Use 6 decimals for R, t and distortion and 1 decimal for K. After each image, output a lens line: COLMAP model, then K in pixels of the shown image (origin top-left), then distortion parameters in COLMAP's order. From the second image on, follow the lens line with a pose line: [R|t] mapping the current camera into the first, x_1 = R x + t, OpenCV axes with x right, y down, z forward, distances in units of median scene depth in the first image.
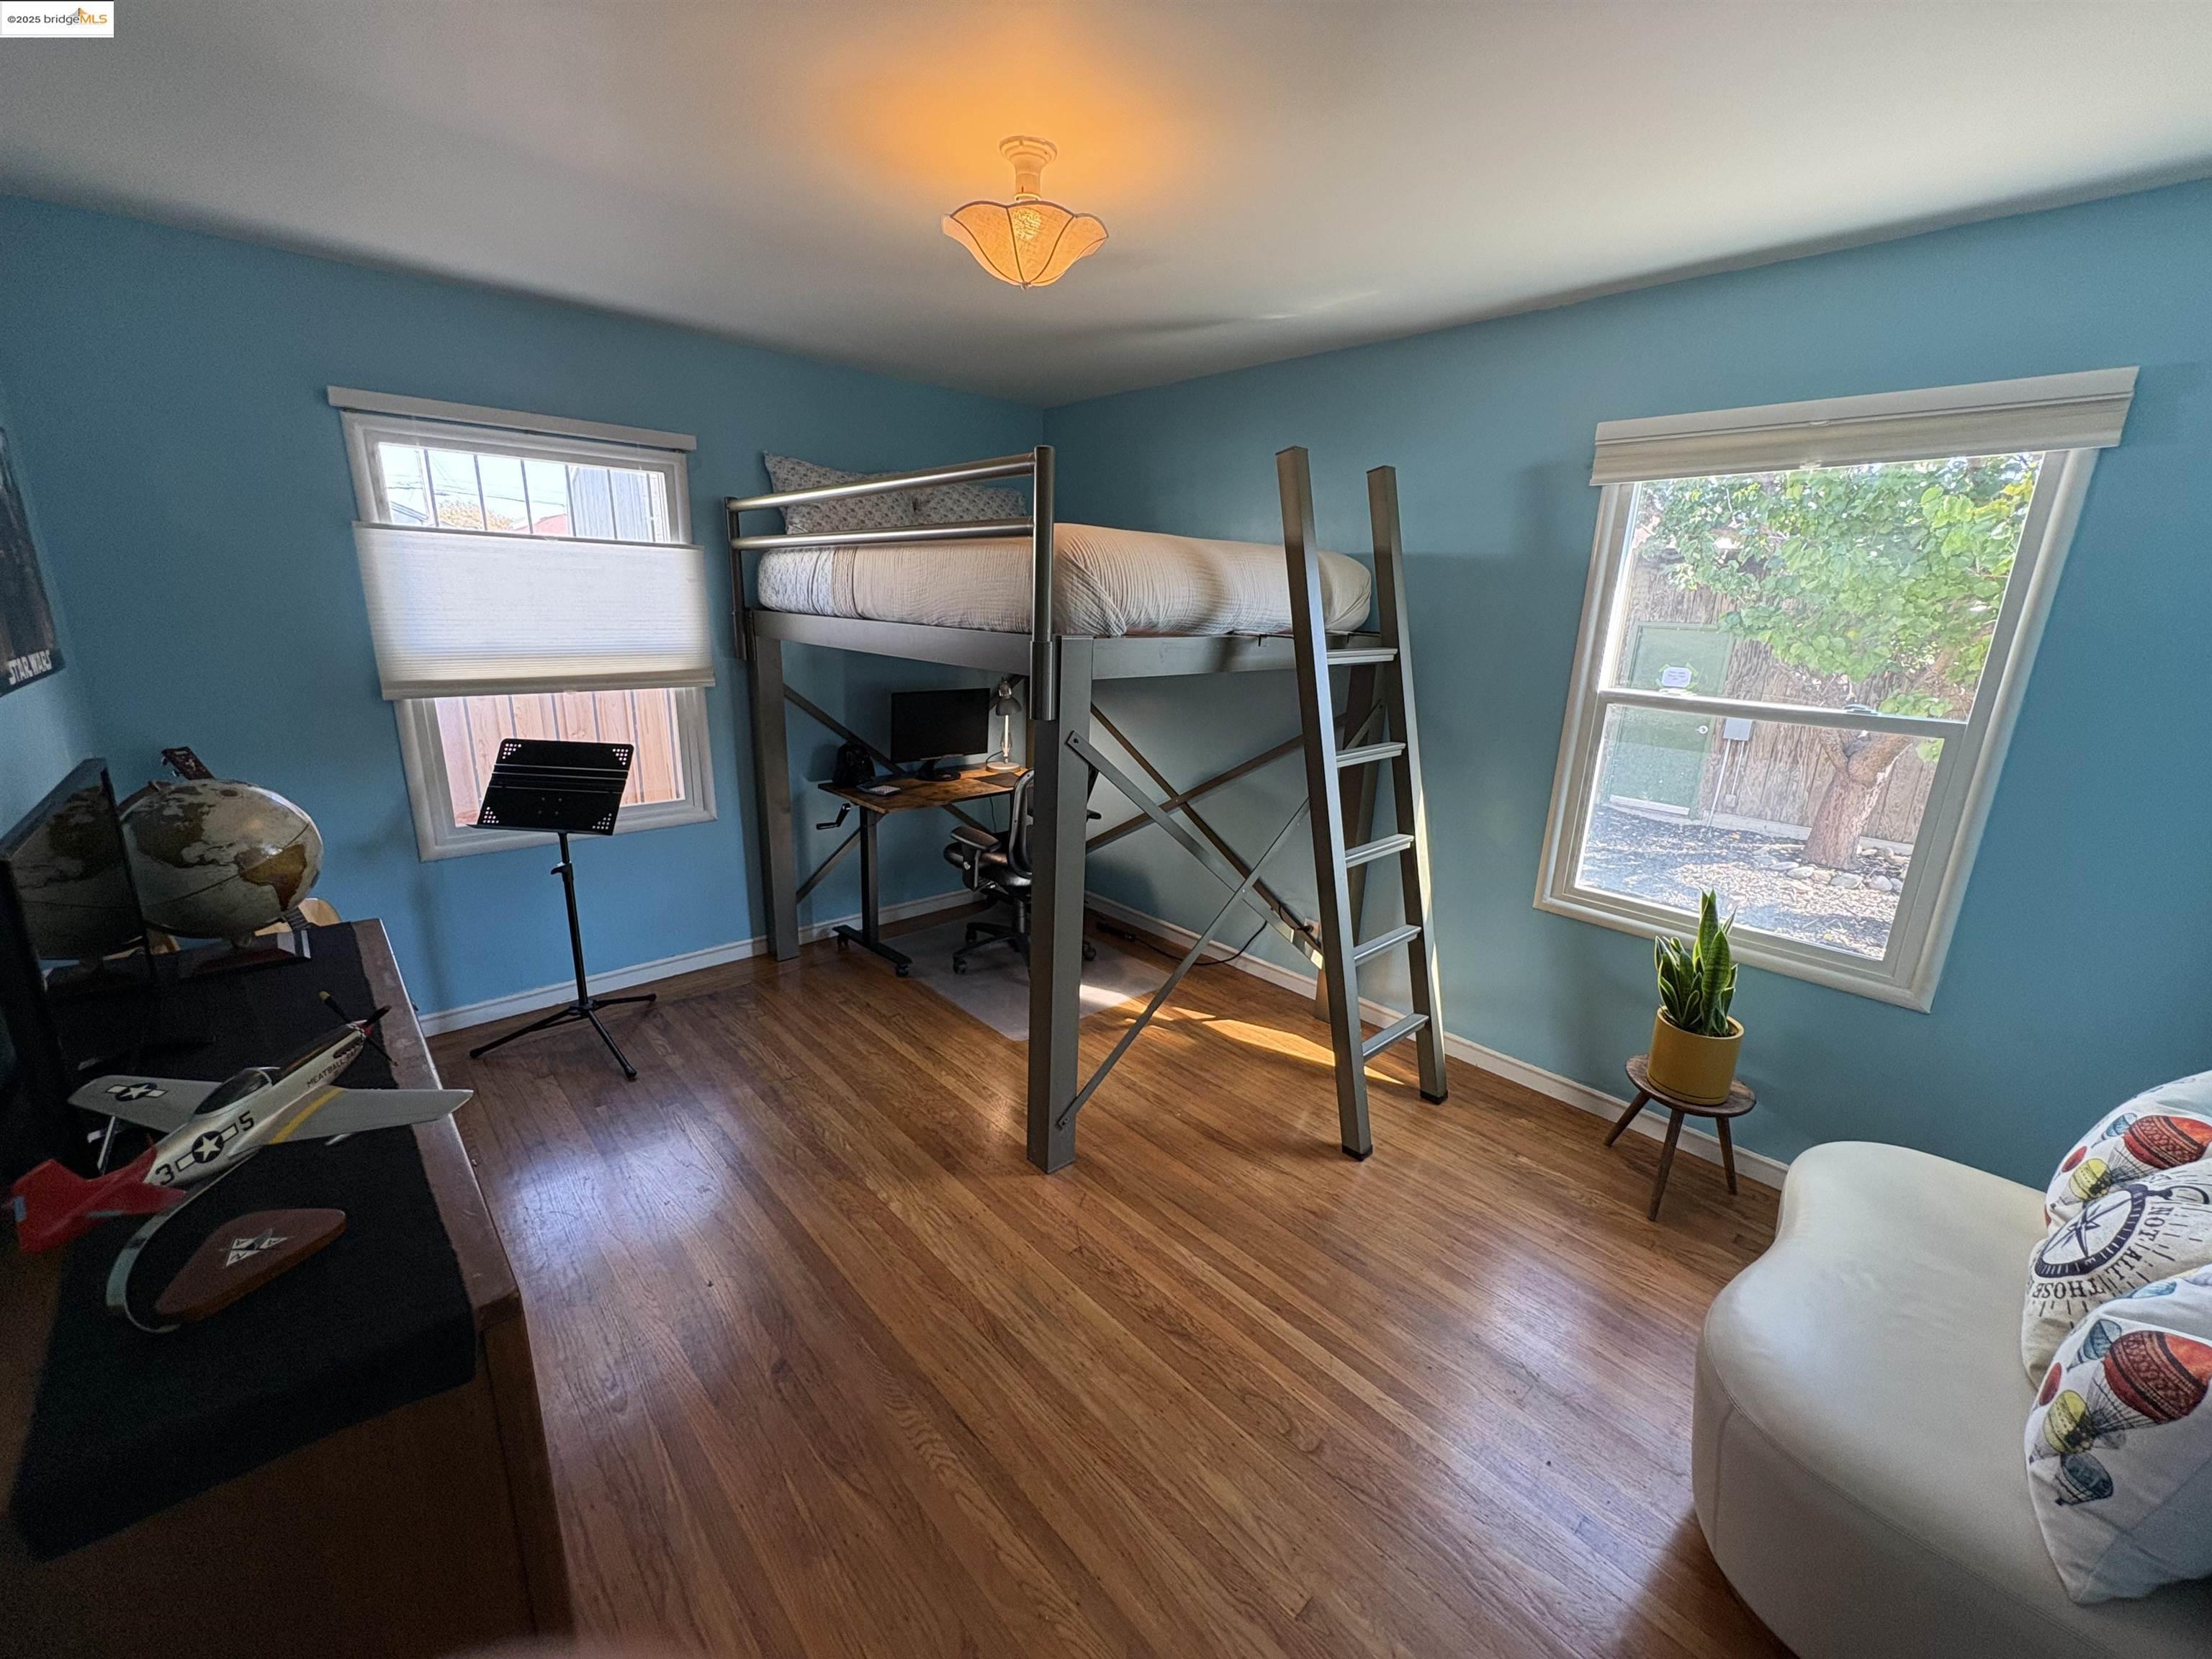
lens RADIAL K [[880.5, 0, 1102.8], [0, 880.5, 834.3], [0, 0, 1]] dist [-0.000214, -0.000033]
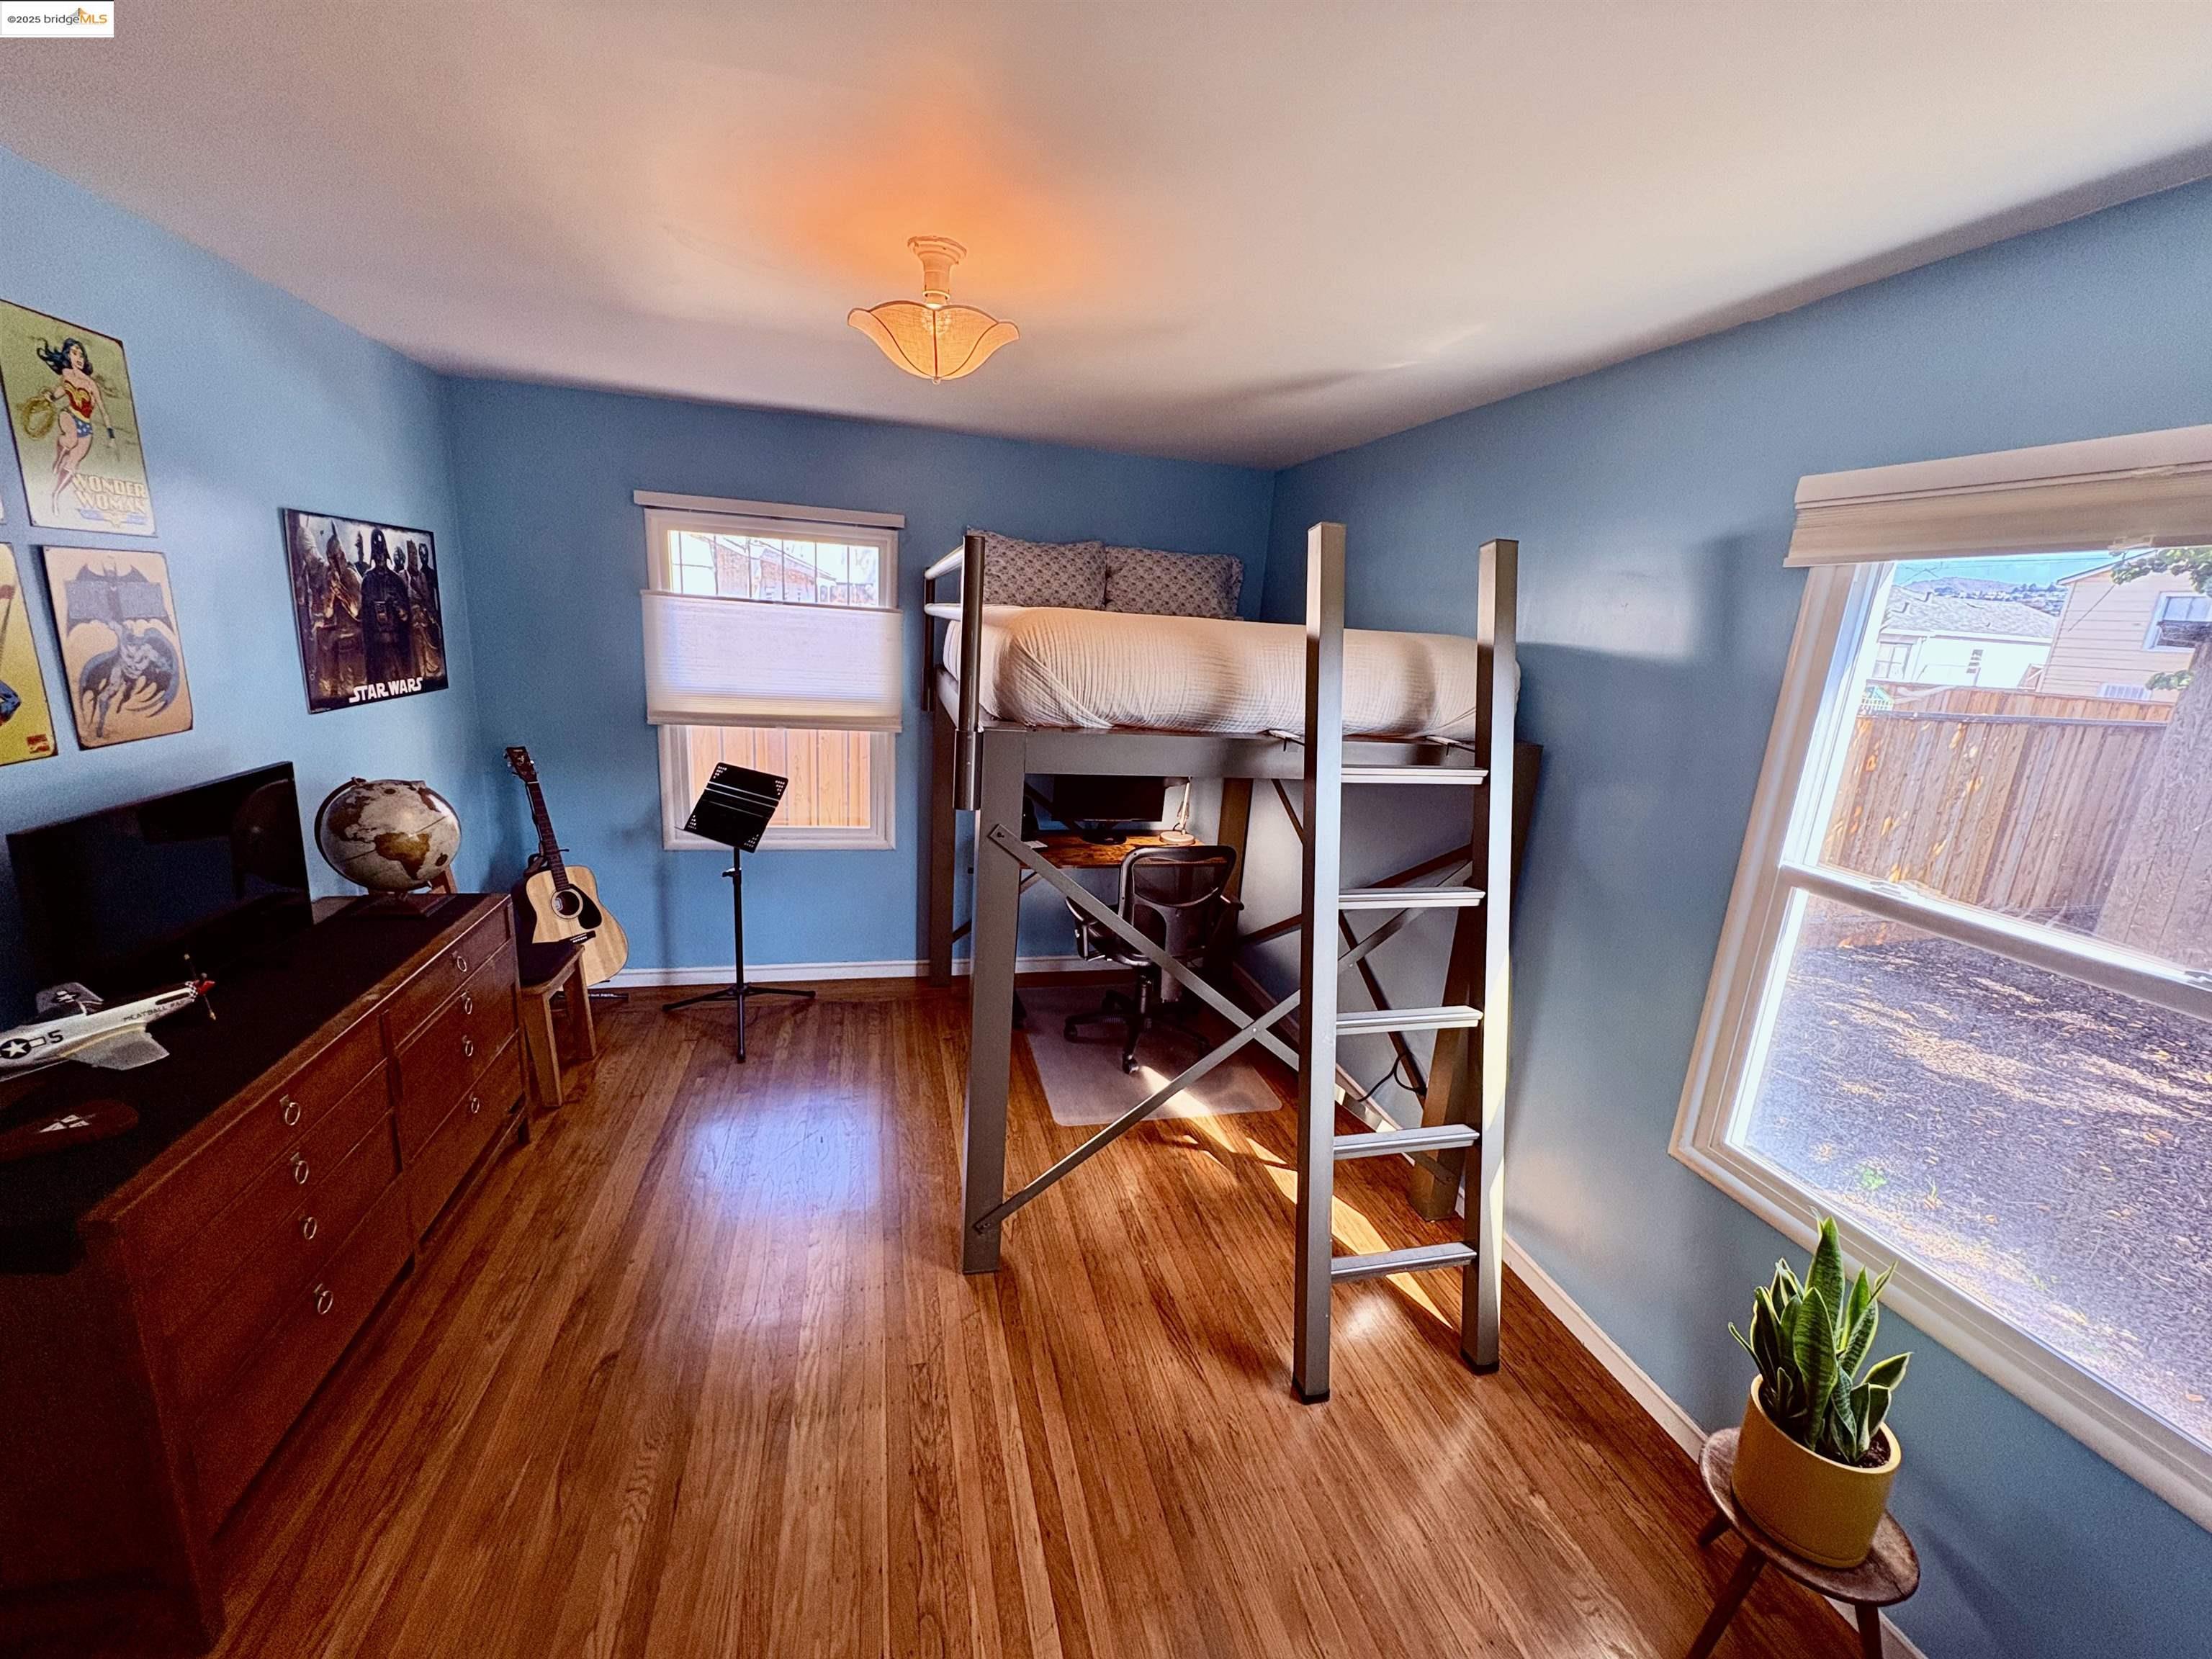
lens RADIAL K [[880.5, 0, 1104.1], [0, 880.5, 832.7], [0, 0, 1]] dist [-0.000214, -0.000033]
pose [[0.878516, 0.141201, -0.456369, 0.423760], [-0.162981, 0.986593, -0.008488, -0.100239], [0.449052, 0.081836, 0.889750, 0.171791]]
